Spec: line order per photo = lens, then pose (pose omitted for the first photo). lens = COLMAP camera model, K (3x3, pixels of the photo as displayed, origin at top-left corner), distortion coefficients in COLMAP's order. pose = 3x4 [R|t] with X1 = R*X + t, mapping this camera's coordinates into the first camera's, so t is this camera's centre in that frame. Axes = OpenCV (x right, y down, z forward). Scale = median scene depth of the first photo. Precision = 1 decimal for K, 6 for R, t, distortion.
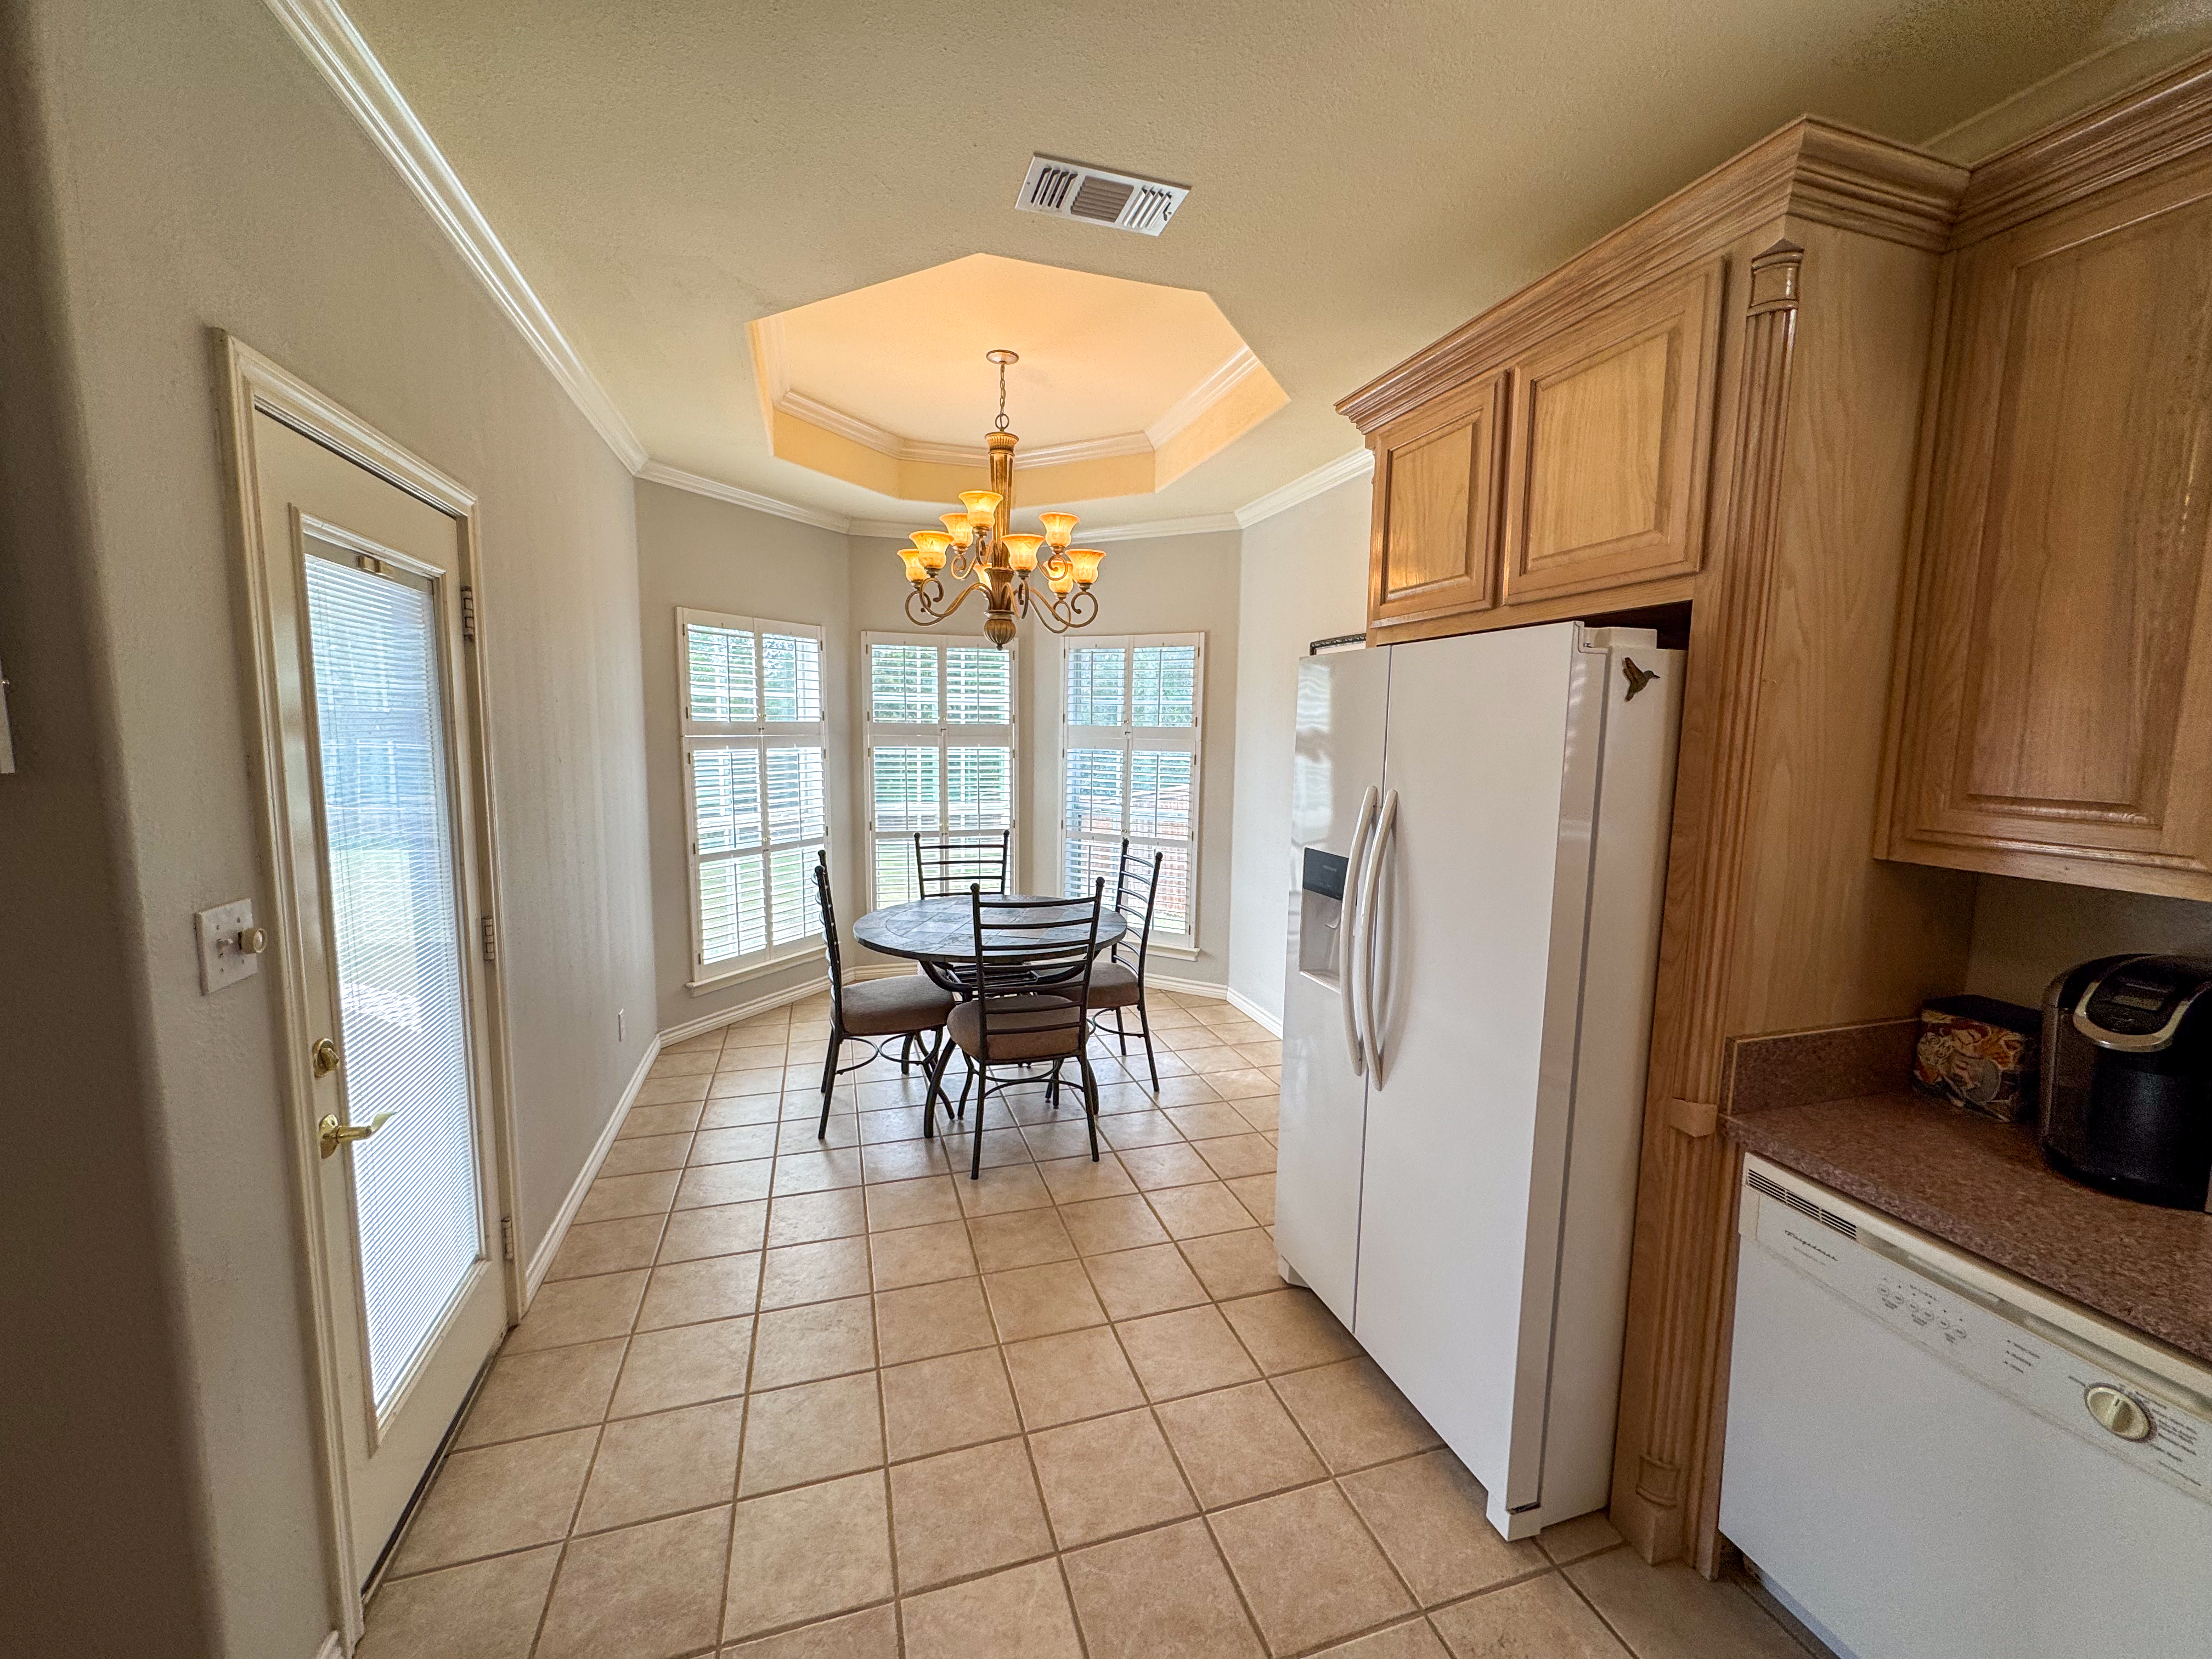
lens RADIAL K [[881.2, 0, 1104.3], [0, 881.2, 829.8], [0, 0, 1]] dist [-0.003264, 0.000546]
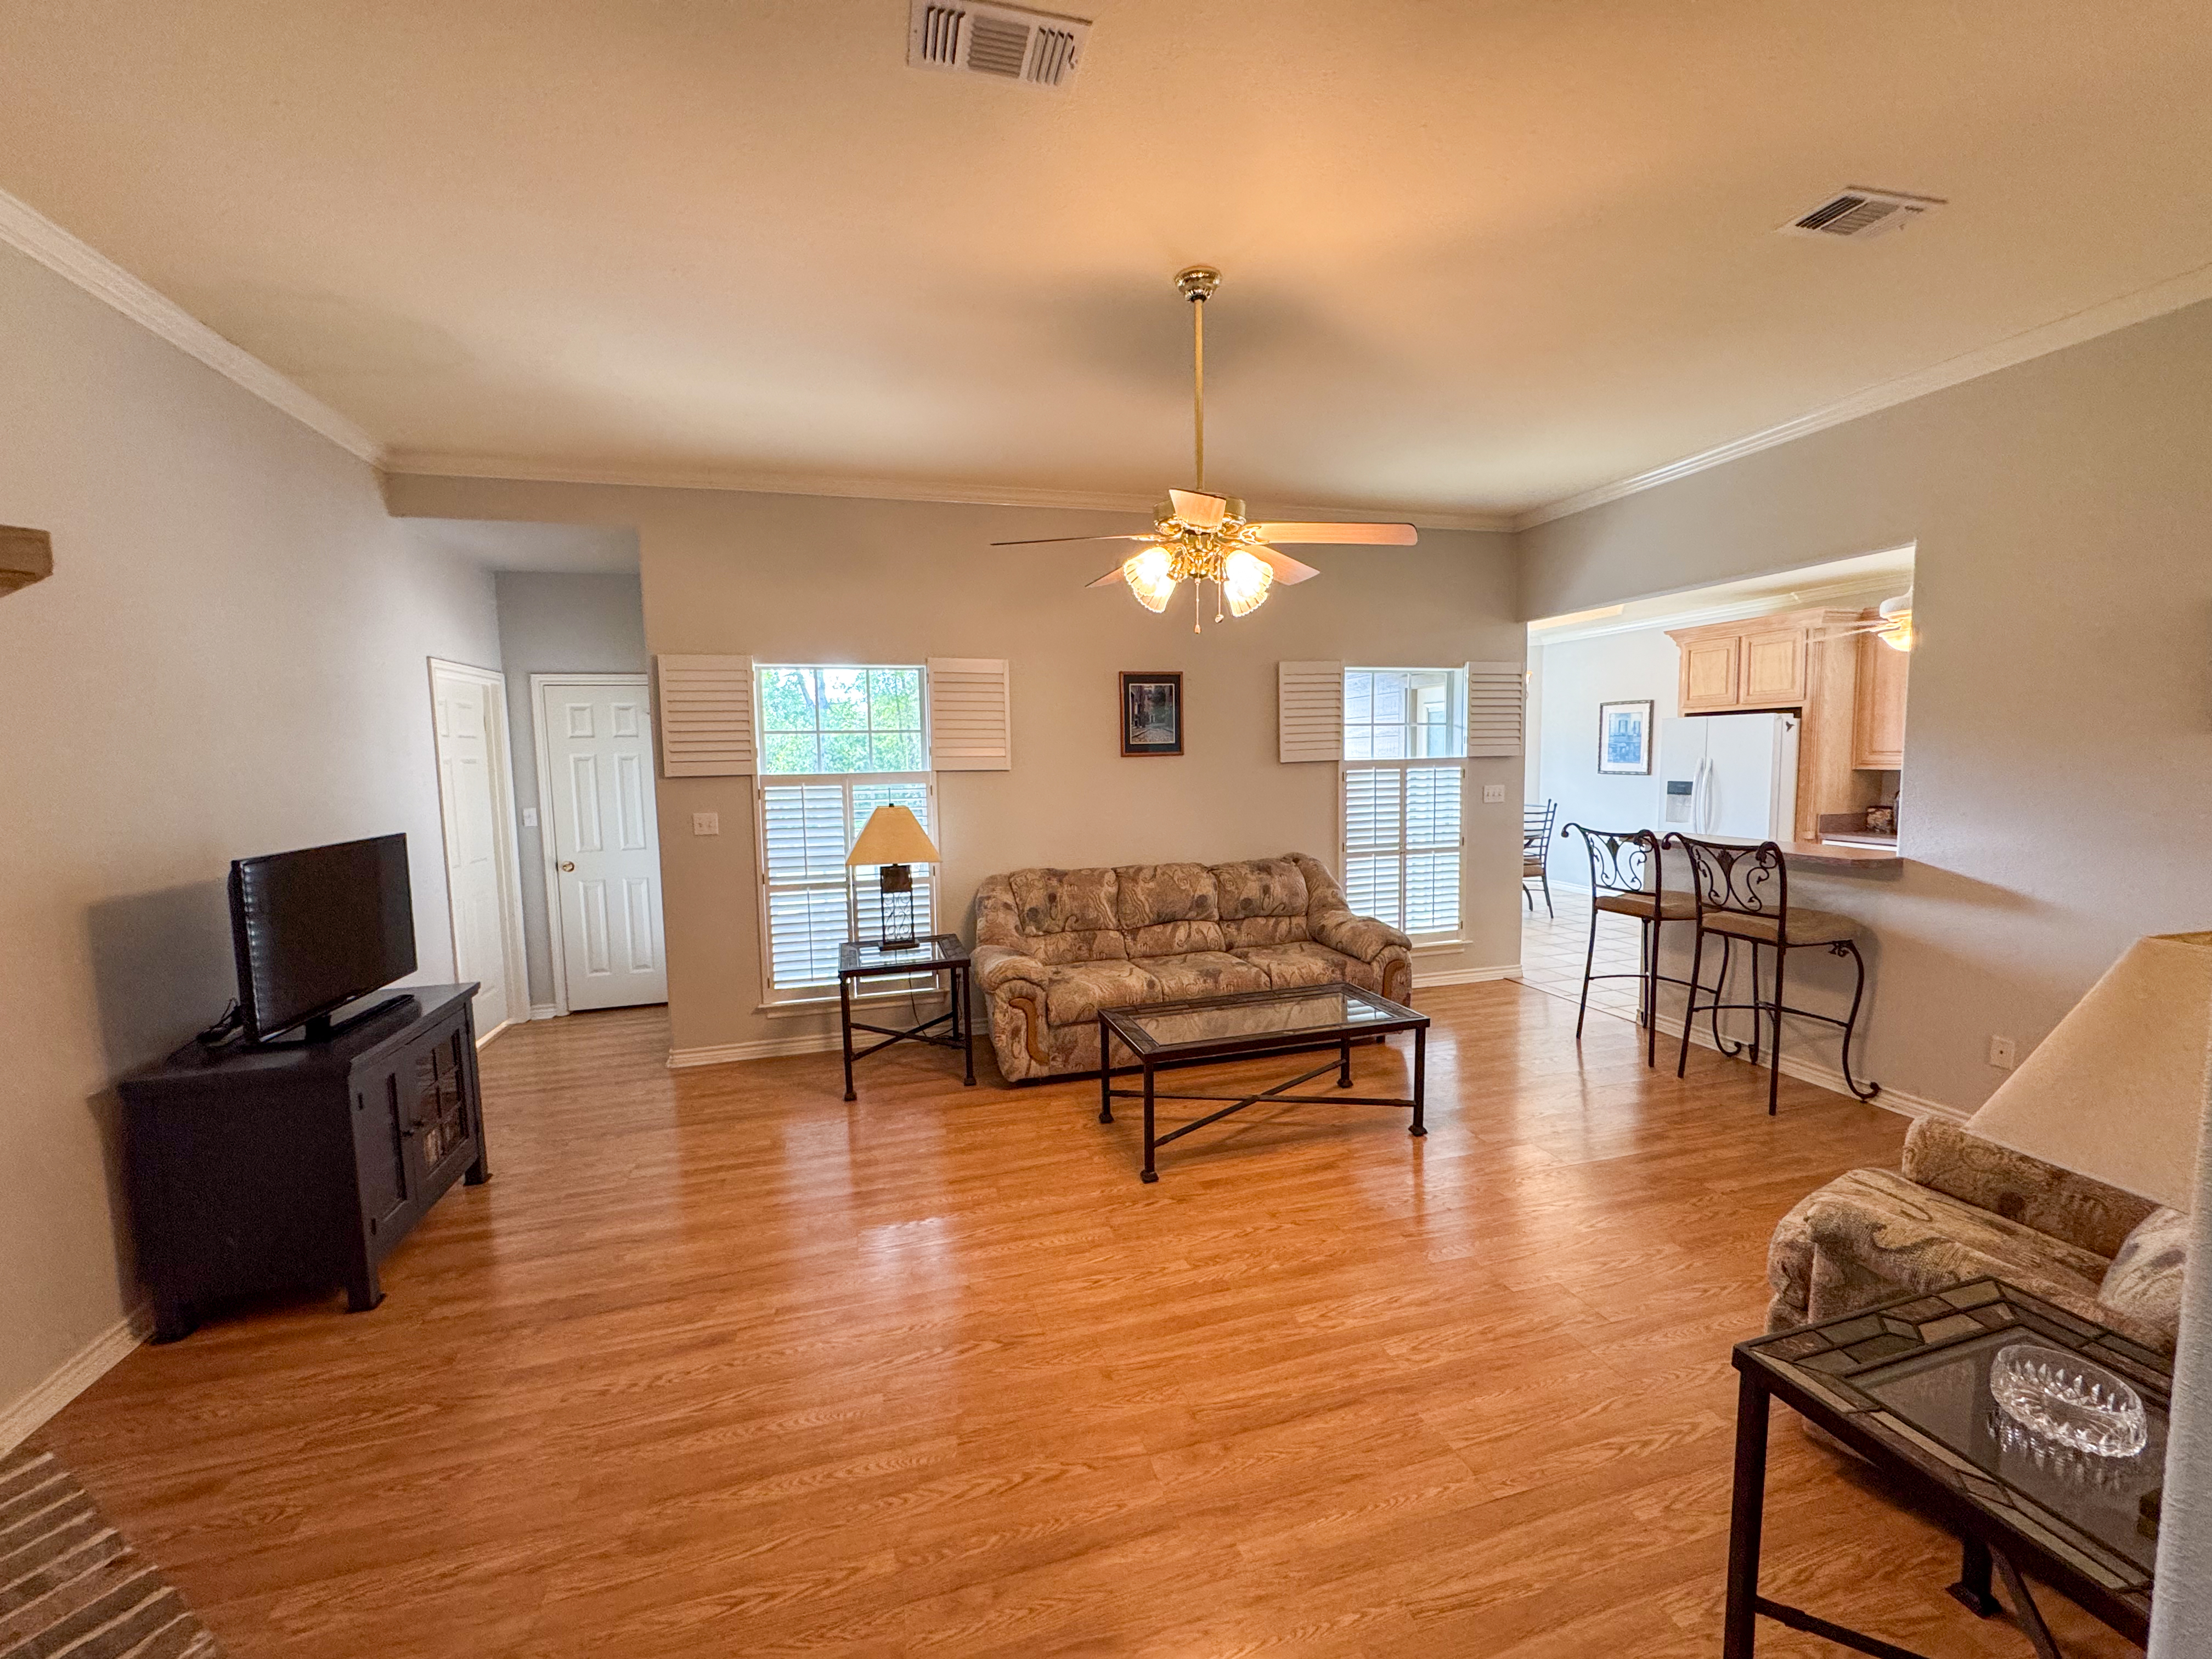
lens RADIAL K [[881.2, 0, 1106.1], [0, 881.2, 828.2], [0, 0, 1]] dist [-0.003264, 0.000546]
pose [[0.999090, -0.030606, -0.029722, -1.504639], [0.029666, 0.999061, -0.031568, 0.206038], [0.030661, 0.030657, 0.999060, -1.937242]]
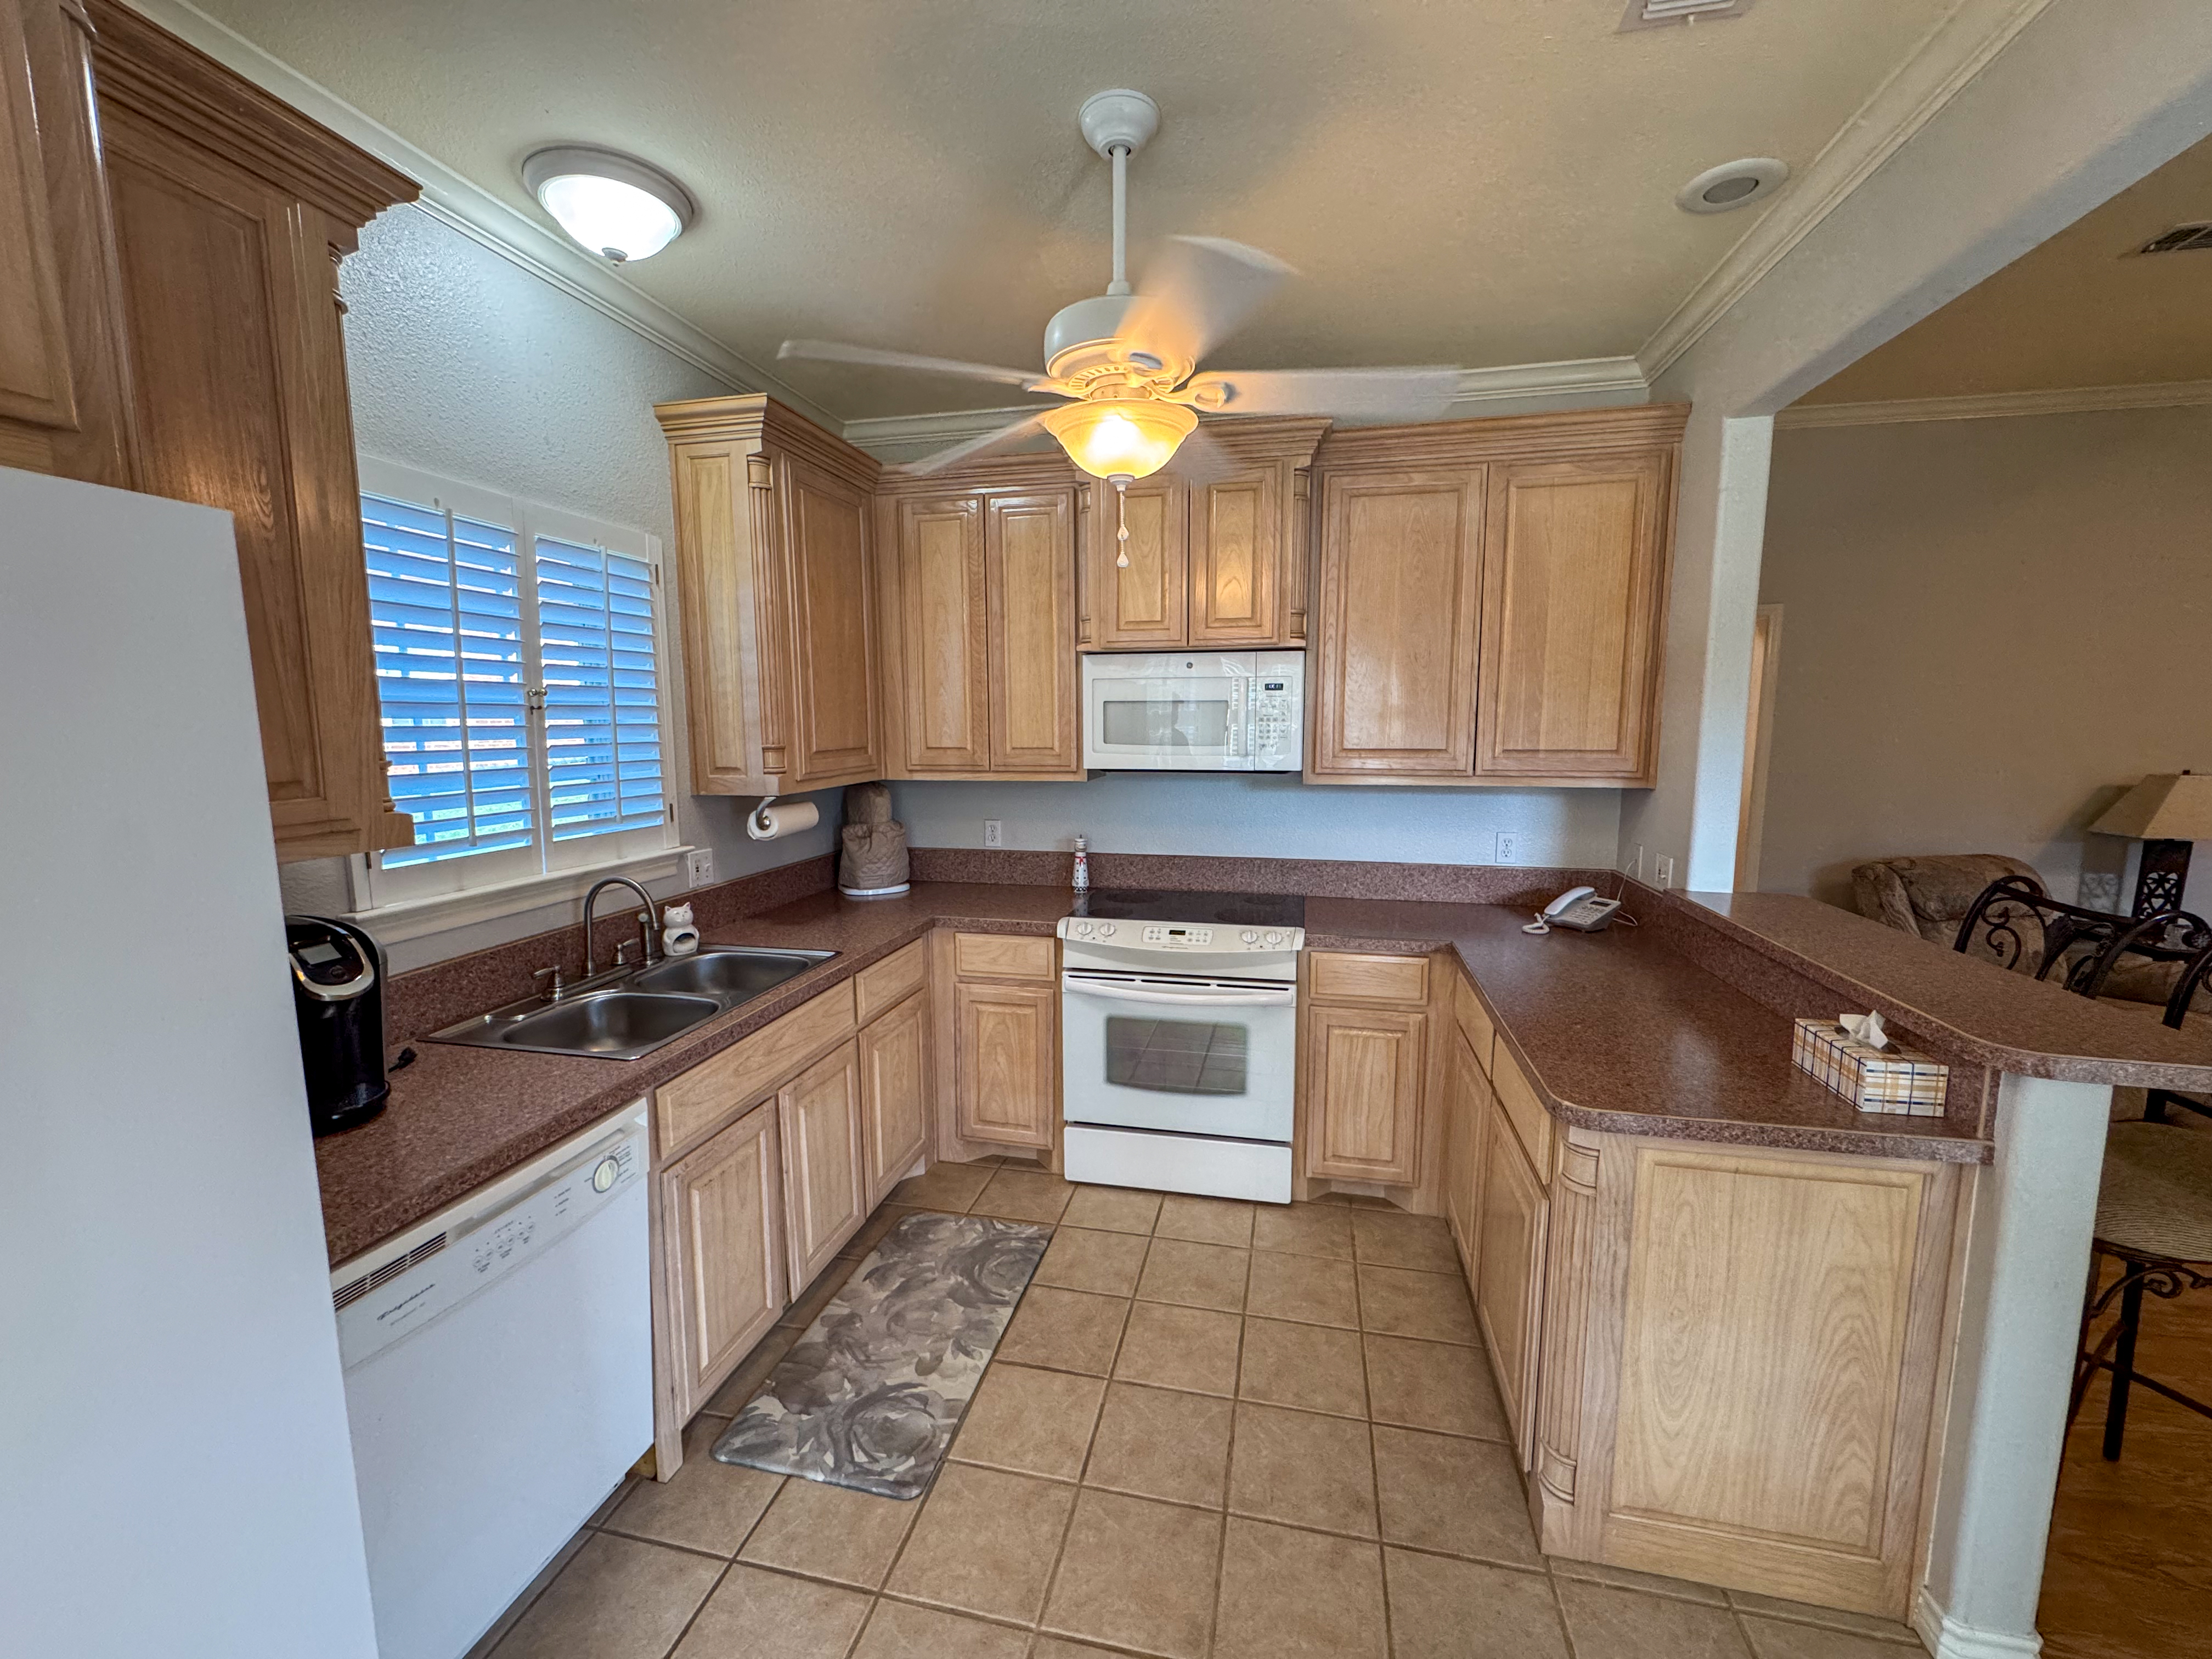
lens RADIAL K [[881.2, 0, 1106.9], [0, 881.2, 829.0], [0, 0, 1]] dist [-0.003264, 0.000546]
pose [[-0.865399, -0.073915, 0.495601, -0.115116], [0.049198, 0.971748, 0.230836, -0.087732], [-0.498662, 0.224148, -0.837314, 0.724892]]
